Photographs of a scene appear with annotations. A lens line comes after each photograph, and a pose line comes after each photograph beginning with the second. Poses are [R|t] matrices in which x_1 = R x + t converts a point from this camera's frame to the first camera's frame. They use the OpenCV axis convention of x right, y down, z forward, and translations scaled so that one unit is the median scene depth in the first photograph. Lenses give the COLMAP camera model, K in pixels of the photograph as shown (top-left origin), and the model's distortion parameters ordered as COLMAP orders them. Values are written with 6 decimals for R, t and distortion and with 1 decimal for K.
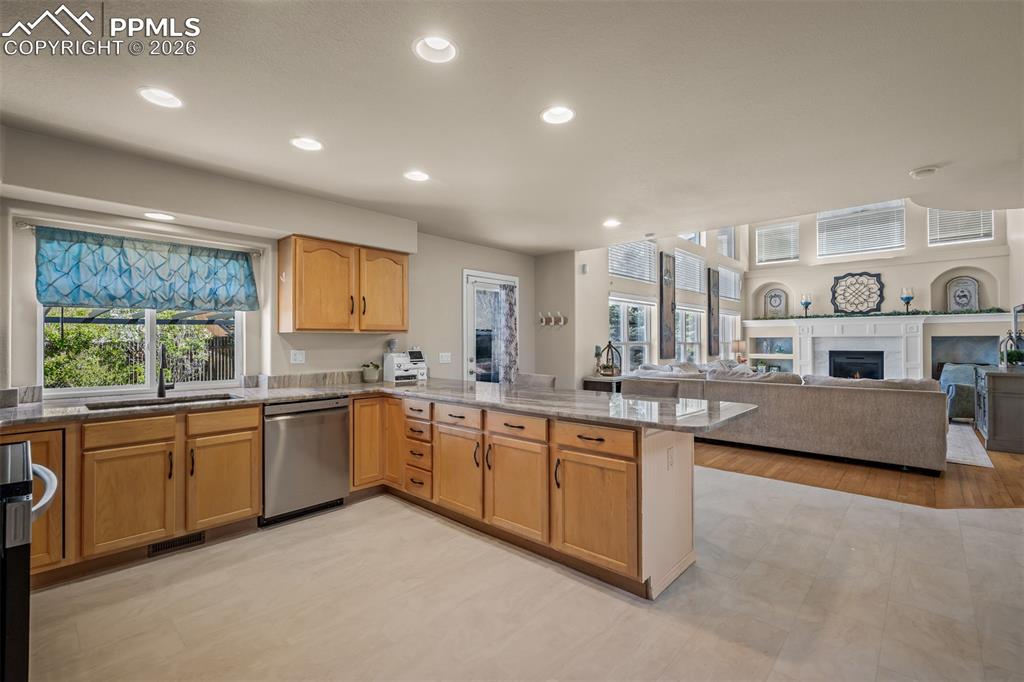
lens RADIAL K [[450.7, 0, 509.6], [0, 450.7, 338.1], [0, 0, 1]] dist [-0.001572, -0.000550]
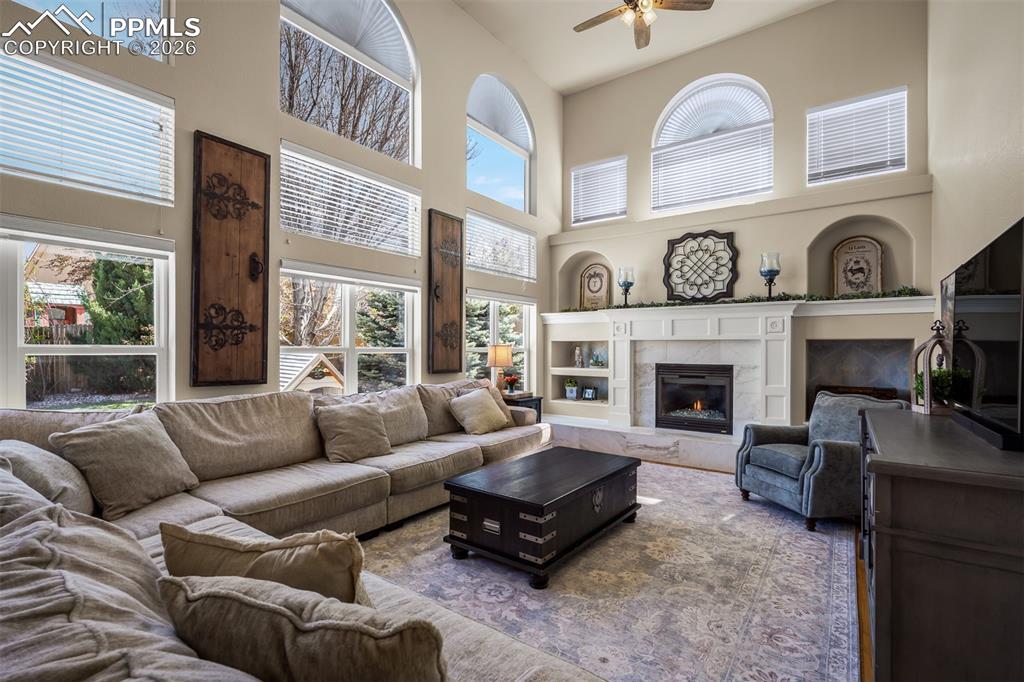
lens RADIAL K [[468.9, 0, 511.4], [0, 468.9, 346.8], [0, 0, 1]] dist [-0.002087, 0.000129]
pose [[0.992904, 0.005754, 0.118782, 0.498549], [-0.006499, 0.999962, 0.005882, 0.004003], [-0.118743, -0.006612, 0.992903, 0.458428]]
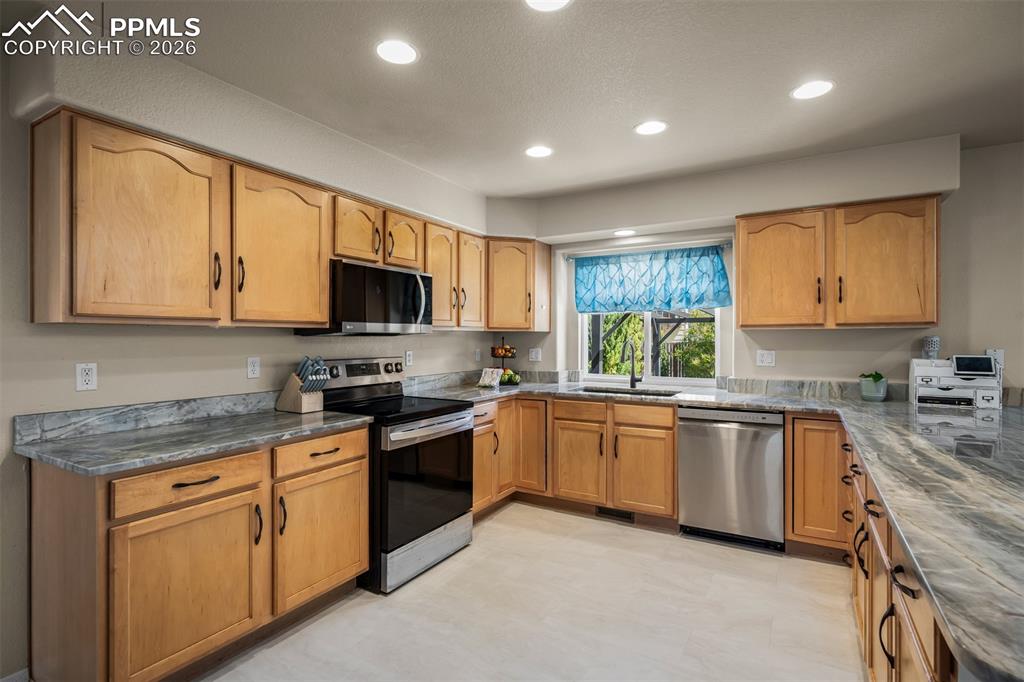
lens RADIAL K [[503.1, 0, 512.5], [0, 503.1, 336.8], [0, 0, 1]] dist [-0.002930, -0.000099]
pose [[0.219648, 0.001142, -0.975579, 0.151409], [0.008769, 0.999957, 0.003145, -0.002336], [0.975540, -0.009246, 0.219628, 0.148658]]
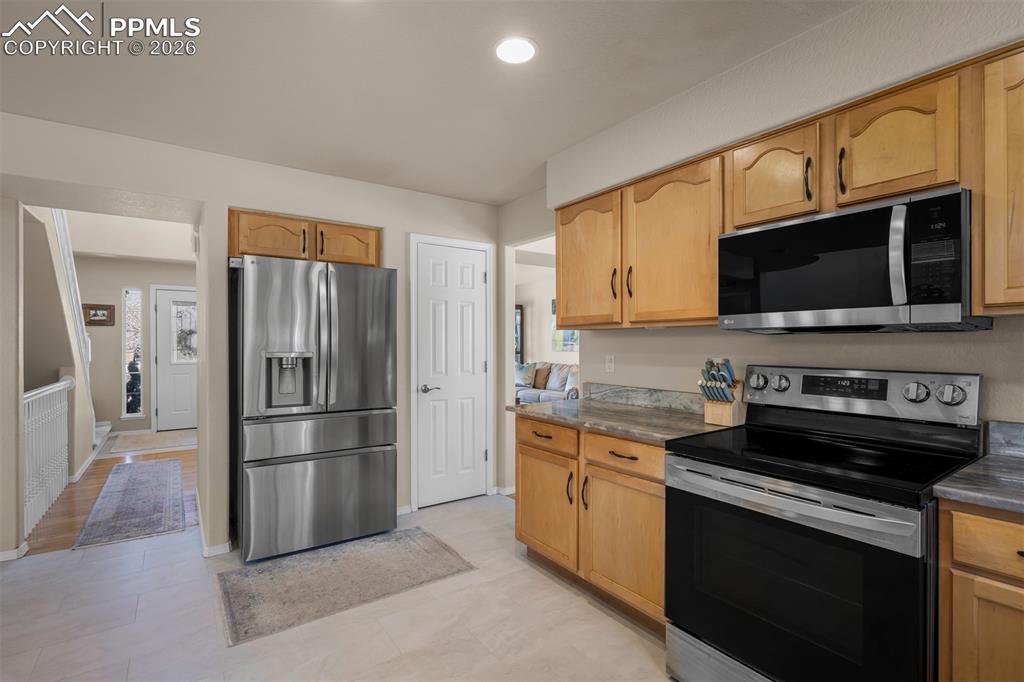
lens RADIAL K [[474.5, 0, 506.0], [0, 474.5, 343.7], [0, 0, 1]] dist [0.000109, 0.000039]
pose [[-0.977567, 0.005273, 0.210557, -0.127263], [0.003580, 0.999958, -0.008419, 0.003580], [-0.210593, -0.007476, -0.977545, 0.362261]]
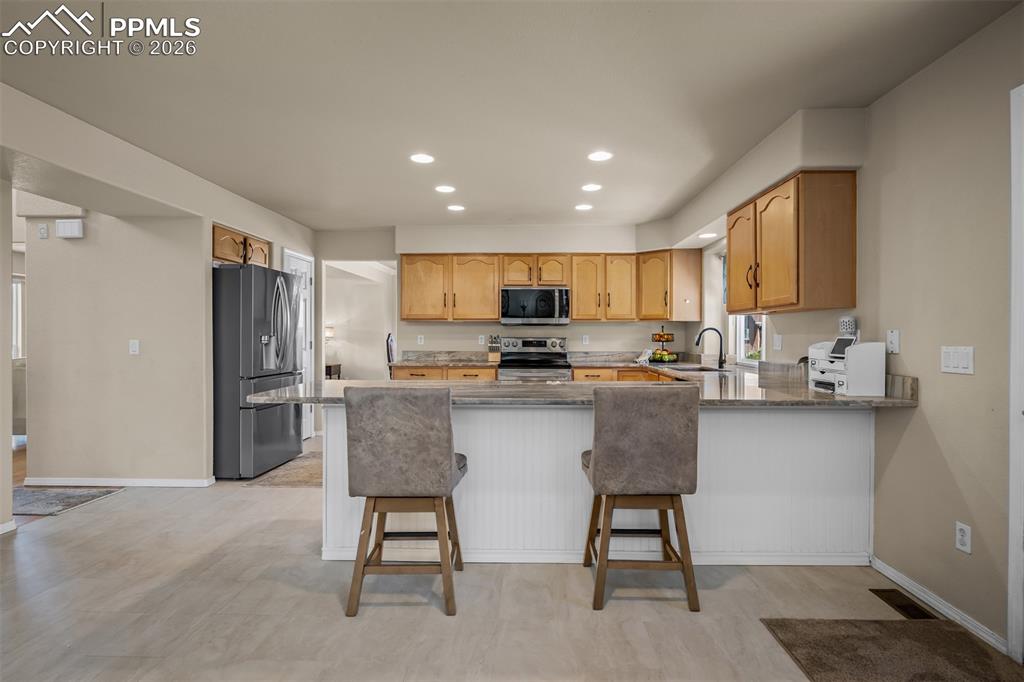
lens RADIAL K [[523.2, 0, 516.8], [0, 523.2, 337.8], [0, 0, 1]] dist [0.002365, 0.000536]
pose [[-0.750518, 0.004577, -0.660835, 0.250033], [0.005966, 0.999982, 0.000151, 0.013440], [0.660823, -0.003829, -0.750532, 0.632293]]
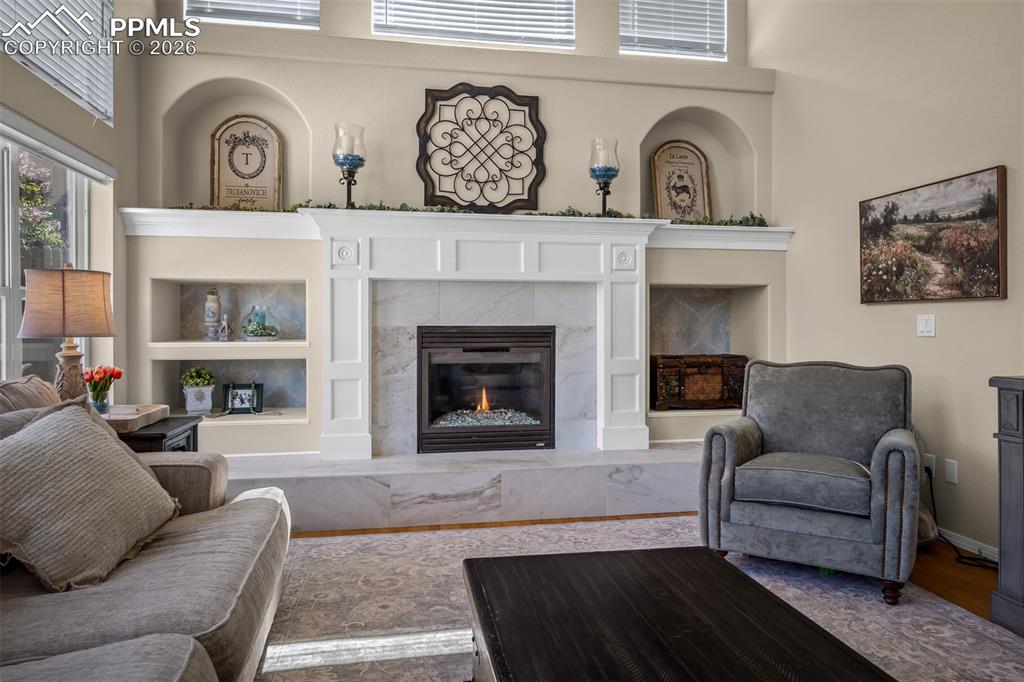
lens RADIAL K [[667.3, 0, 509.4], [0, 667.3, 326.5], [0, 0, 1]] dist [-0.002663, 0.001093]
pose [[0.598925, -0.000884, 0.800804, 0.438251], [-0.008274, 0.999939, 0.007292, 0.026884], [-0.800762, -0.010993, 0.598882, 0.764826]]
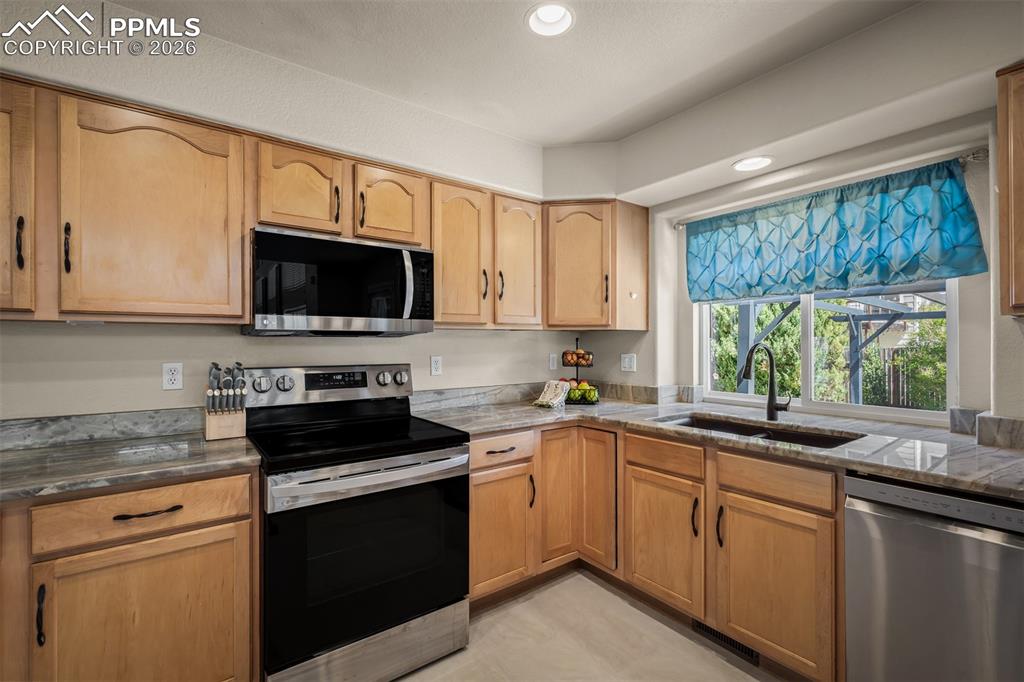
lens RADIAL K [[453.2, 0, 512.0], [0, 453.2, 341.0], [0, 0, 1]] dist [-0.001880, -0.000396]
pose [[-0.179270, -0.002523, -0.983797, -0.002400], [0.012638, 0.999908, -0.004867, 0.002432], [0.983719, -0.013306, -0.179222, 0.261932]]
